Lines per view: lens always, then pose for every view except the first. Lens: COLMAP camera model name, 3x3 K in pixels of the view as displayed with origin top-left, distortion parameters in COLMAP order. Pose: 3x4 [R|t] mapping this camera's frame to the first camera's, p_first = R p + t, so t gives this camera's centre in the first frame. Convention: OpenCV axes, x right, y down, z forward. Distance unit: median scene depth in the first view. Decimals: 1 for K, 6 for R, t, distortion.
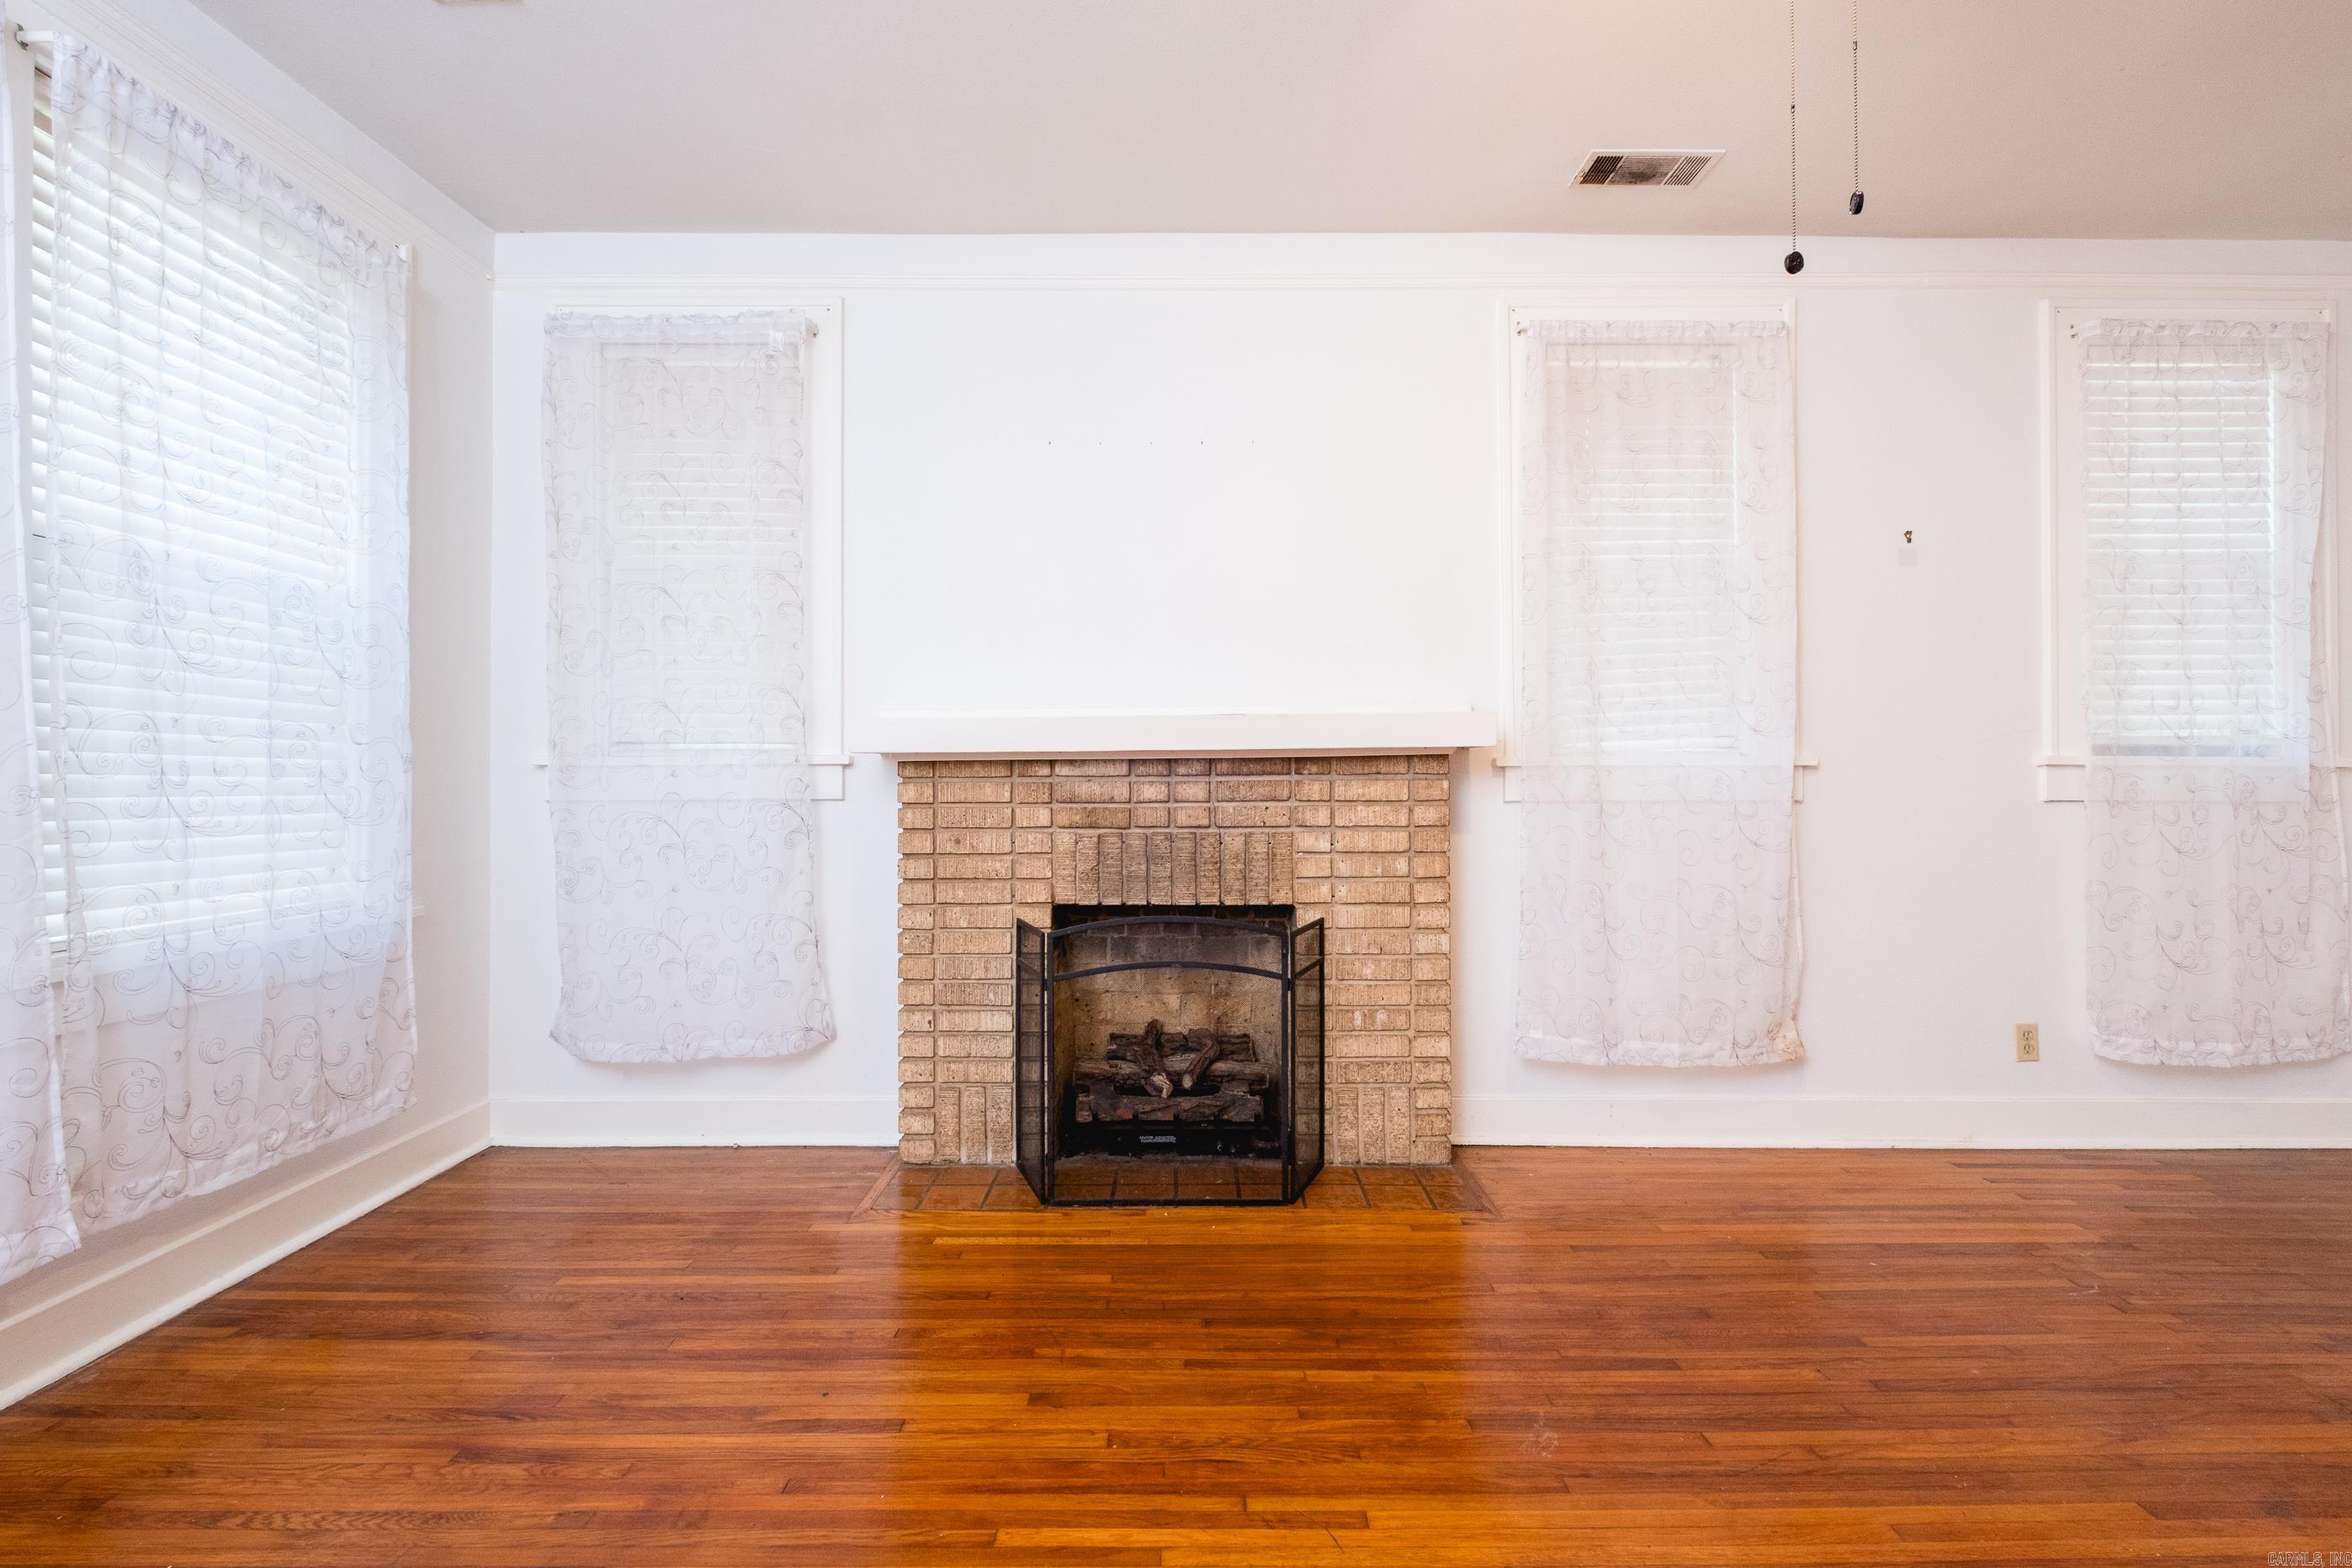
lens RADIAL K [[1082.2, 0, 1202.5], [0, 1082.2, 770.6], [0, 0, 1]] dist [0.016140, -0.010920]
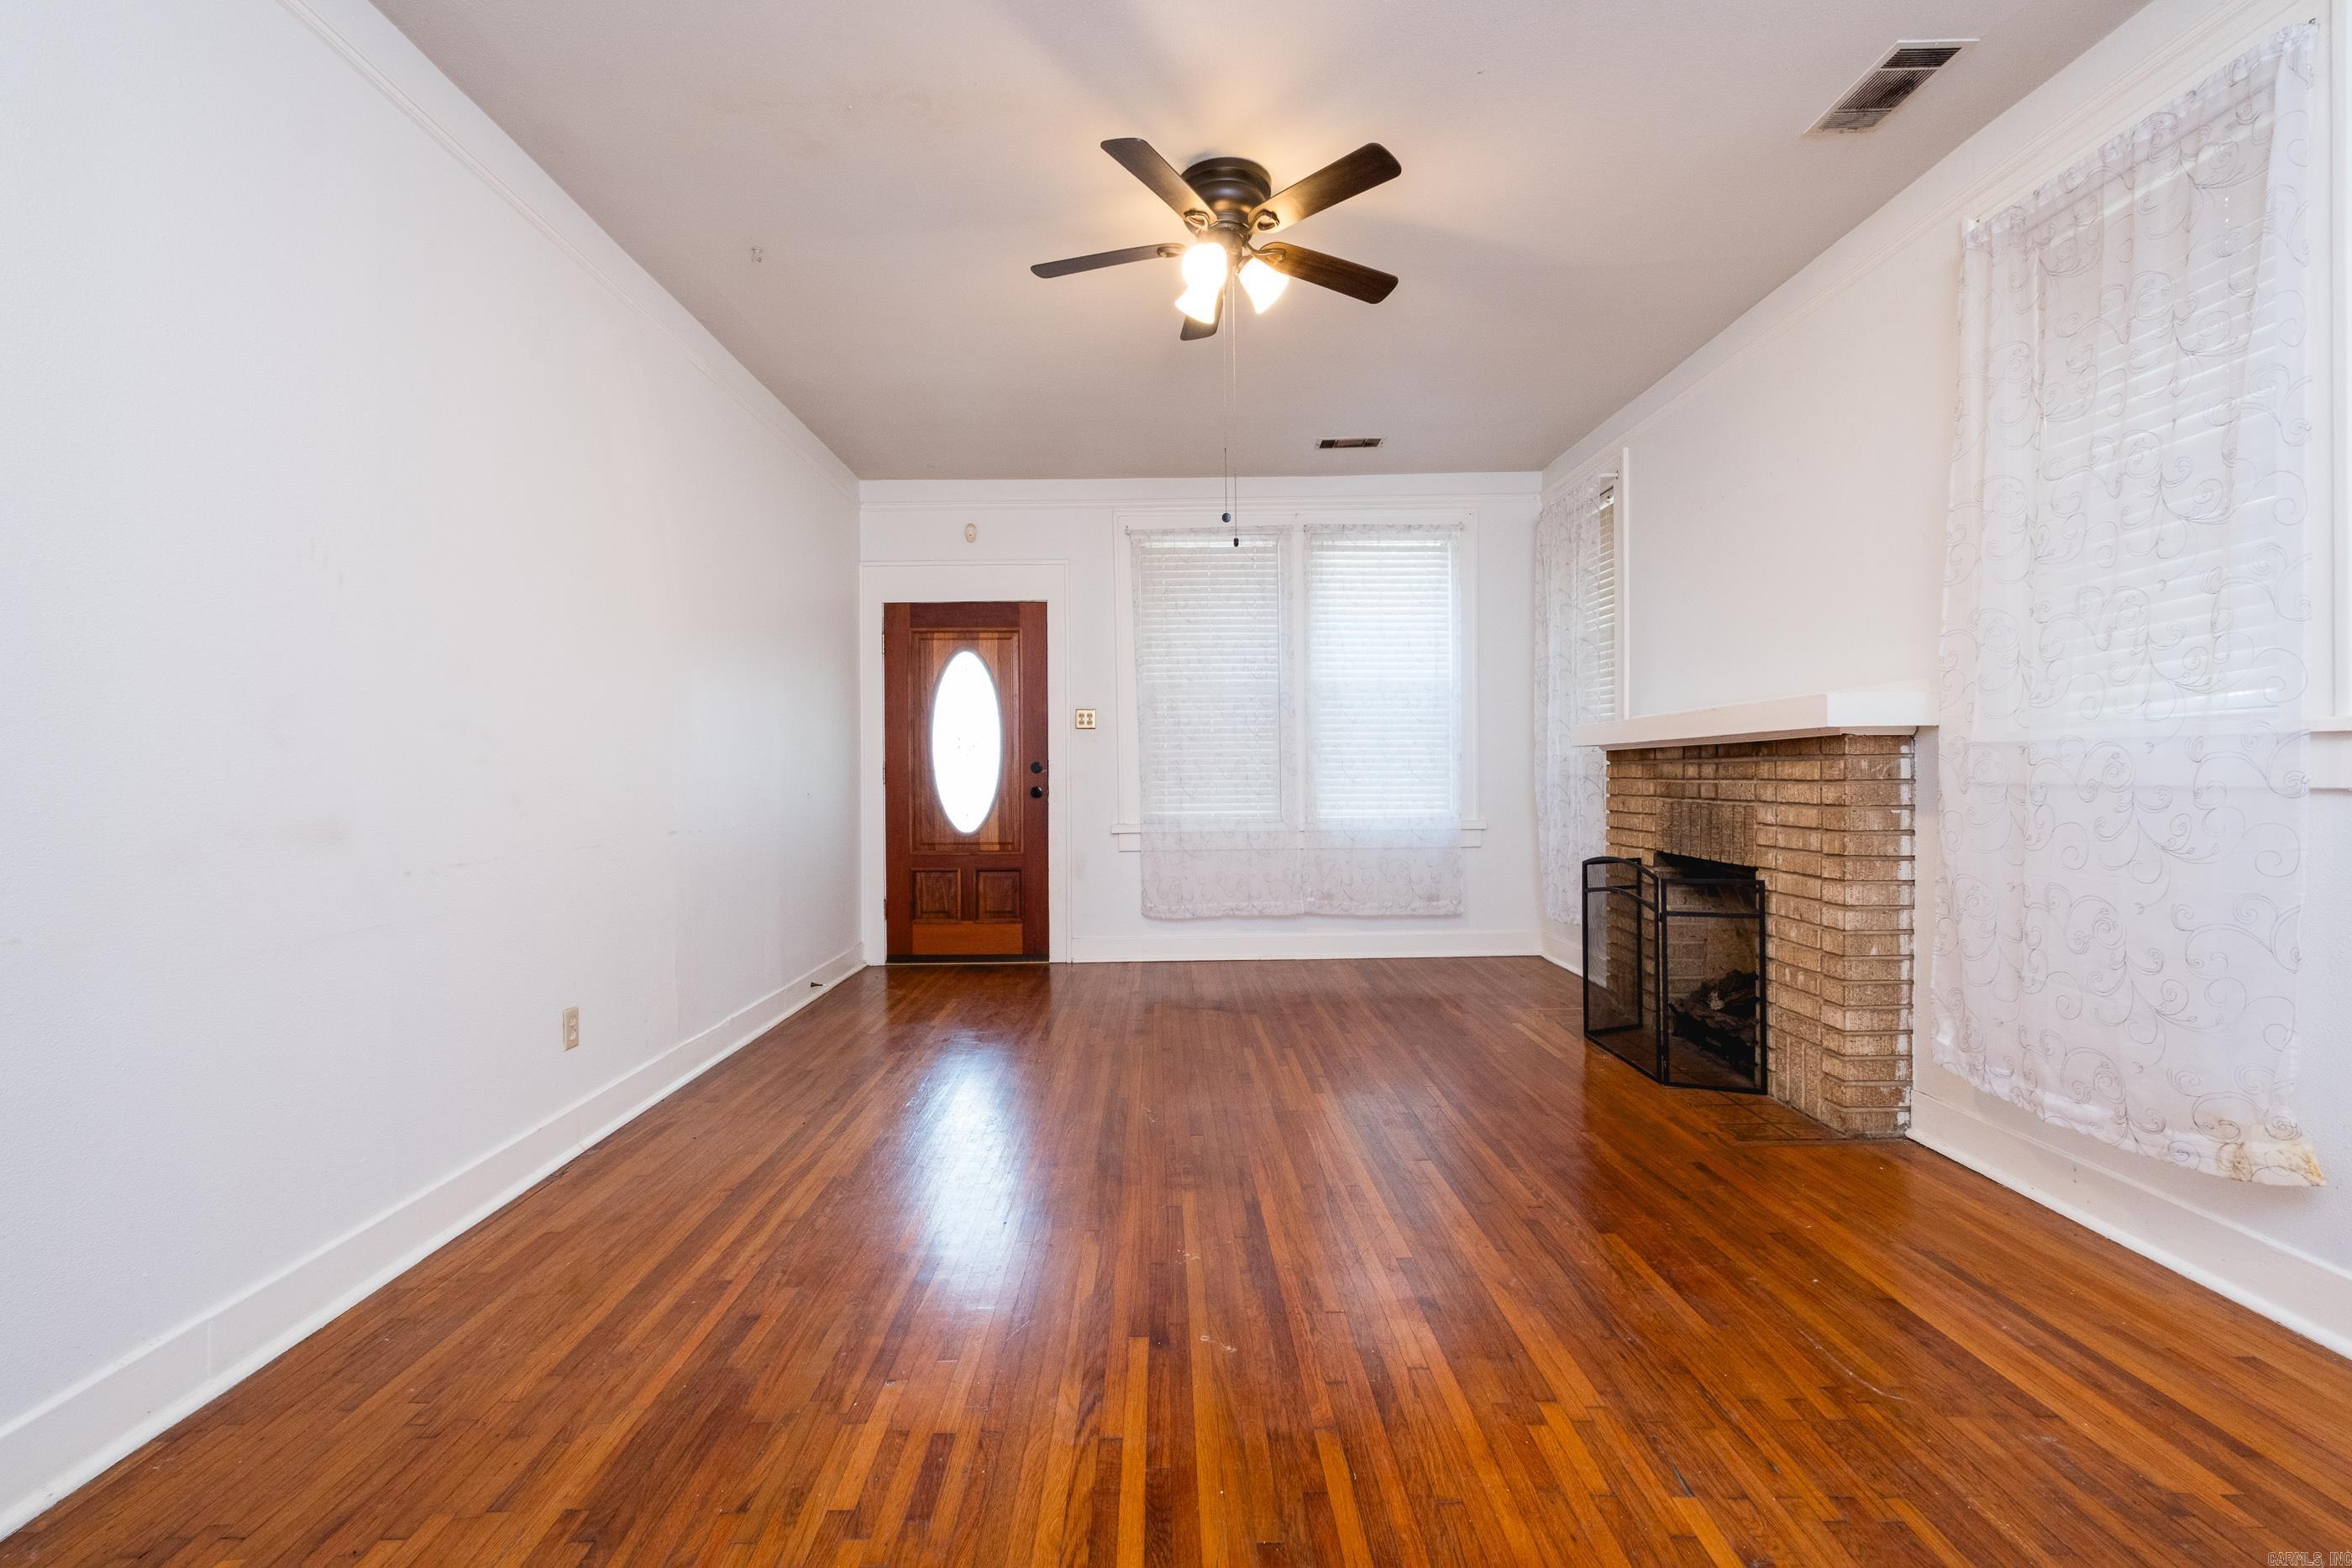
lens RADIAL K [[1007.6, 0, 1181.9], [0, 1007.6, 782.2], [0, 0, 1]] dist [0.002380, 0.000204]
pose [[0.024156, 0.014358, -0.999605, 1.160169], [0.014805, 0.999782, 0.014719, 0.005727], [0.999599, -0.015155, 0.023938, 0.353647]]
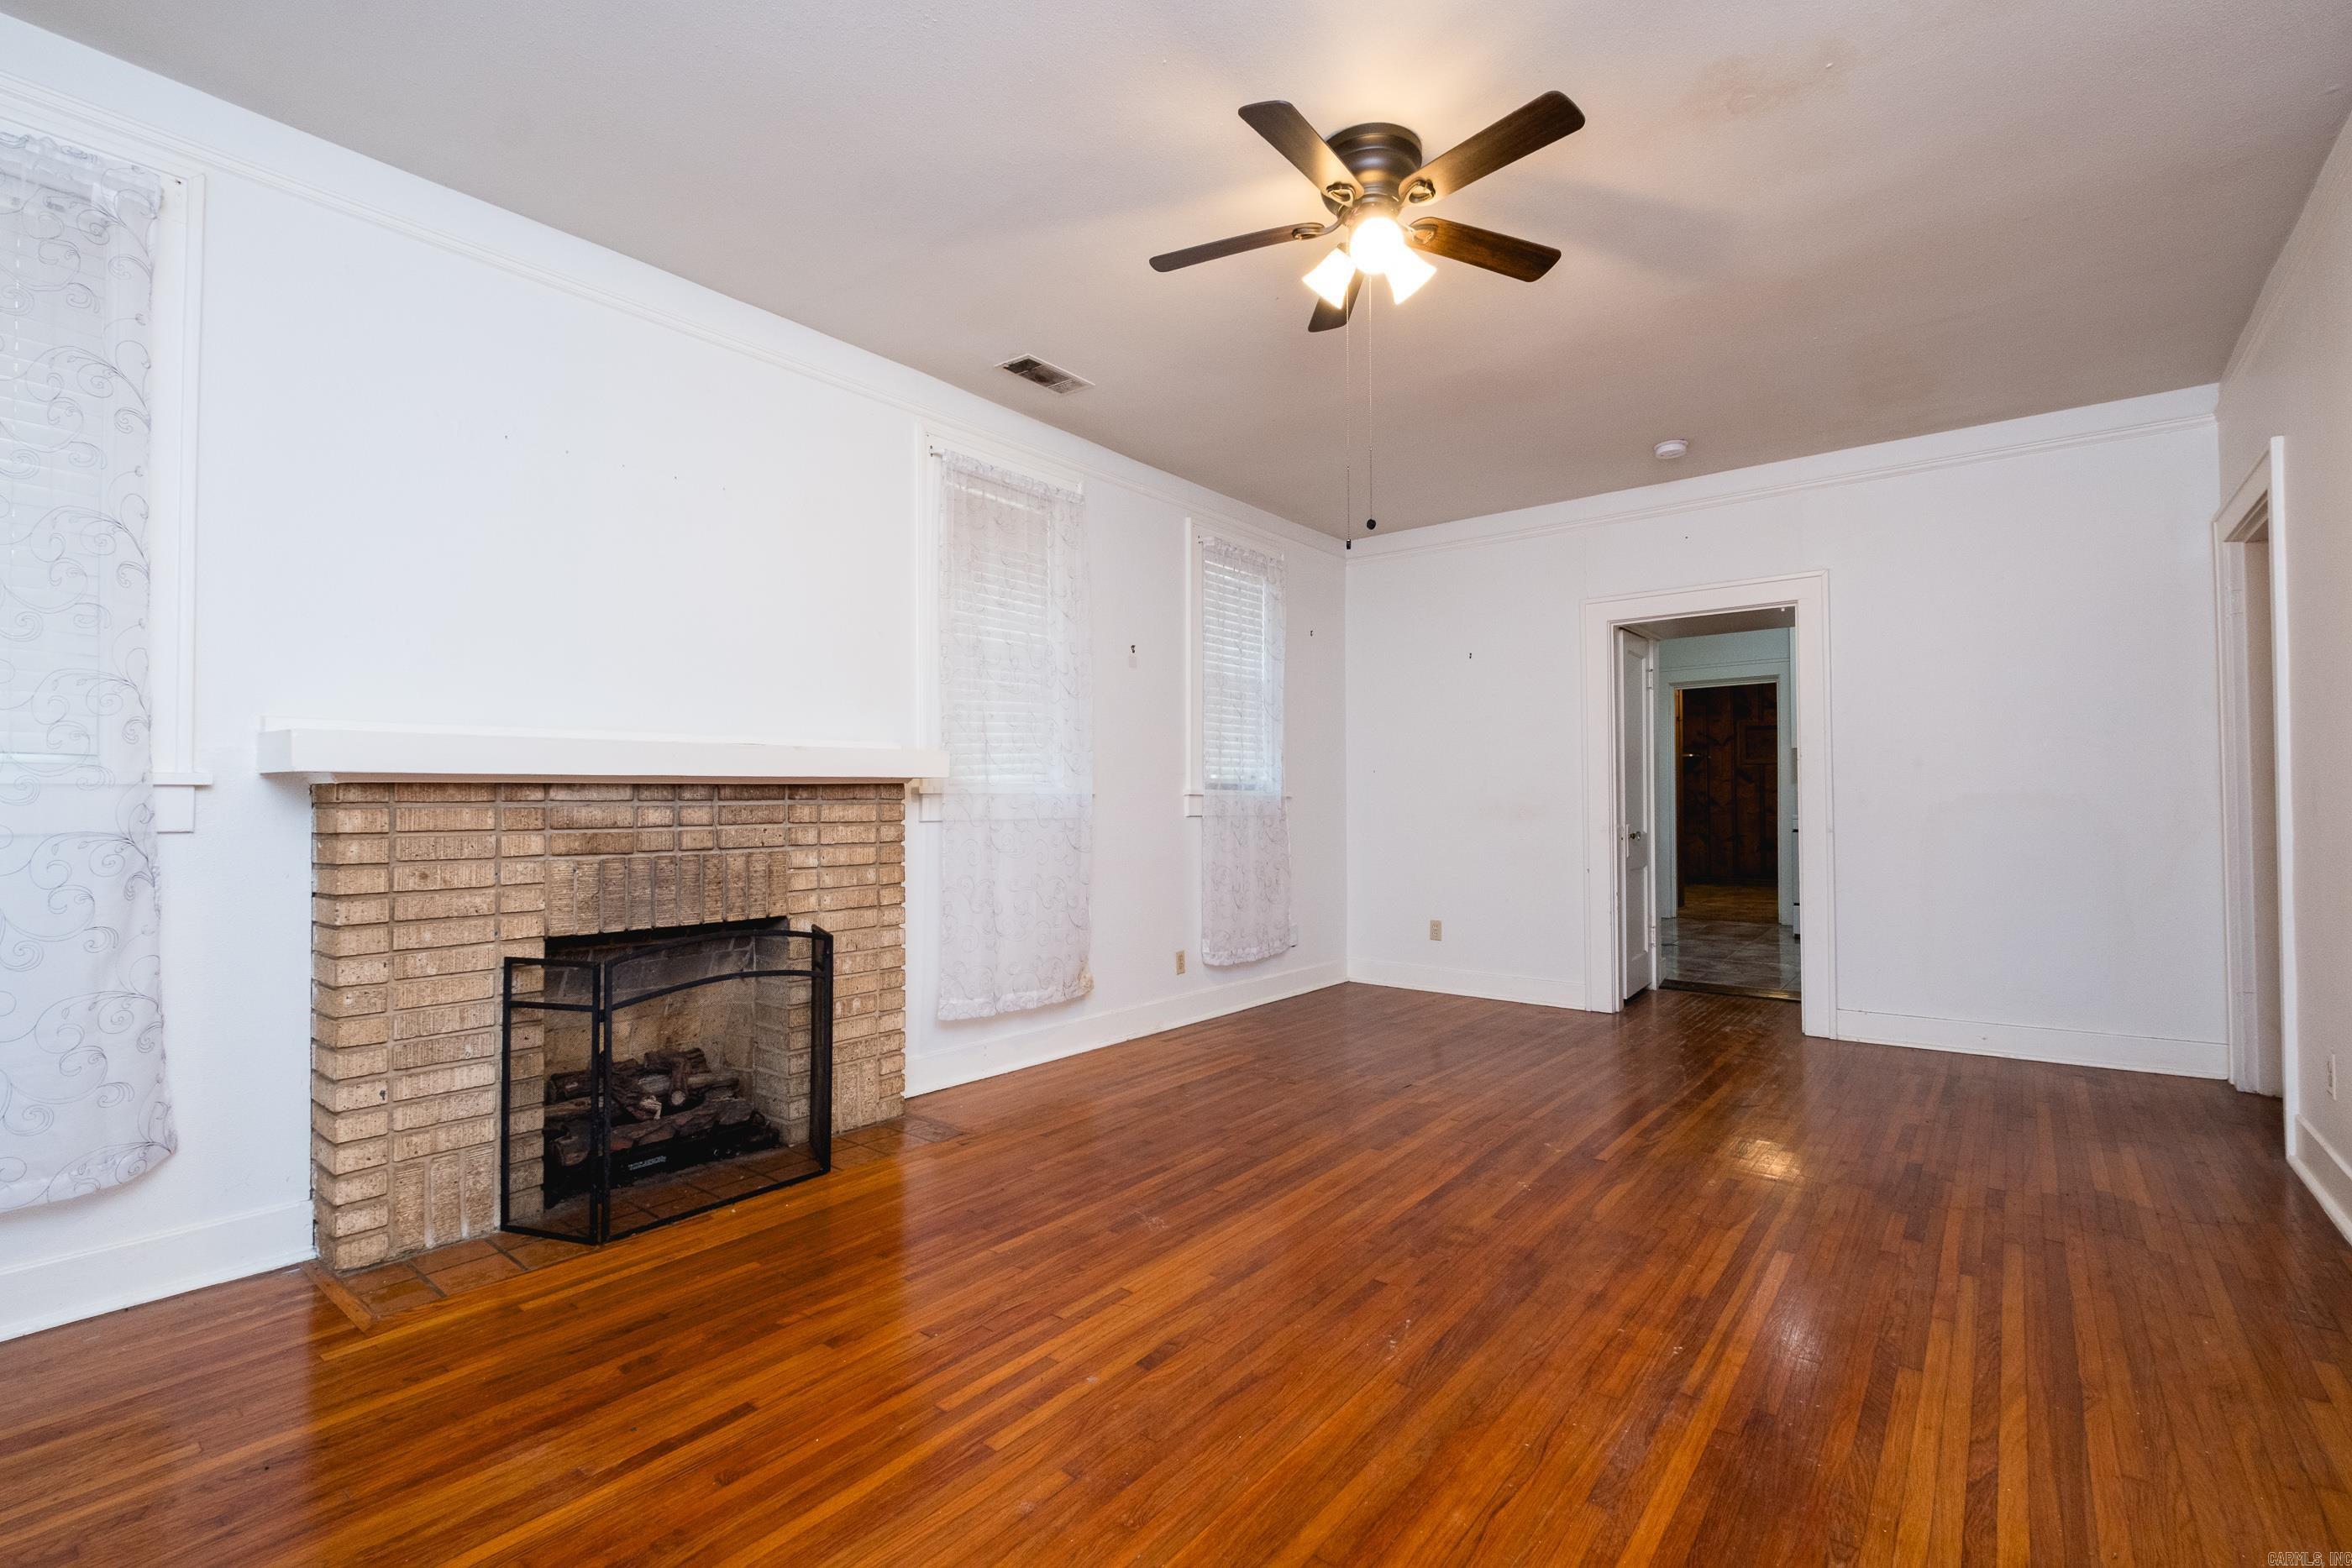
lens RADIAL K [[1016.0, 0, 1166.9], [0, 1016.0, 787.7], [0, 0, 1]] dist [0.002182, 0.000081]
pose [[0.640358, 0.010508, 0.768005, -0.472002], [-0.000255, 0.999909, -0.013469, 0.005470], [-0.768077, 0.008429, 0.640302, 0.025730]]
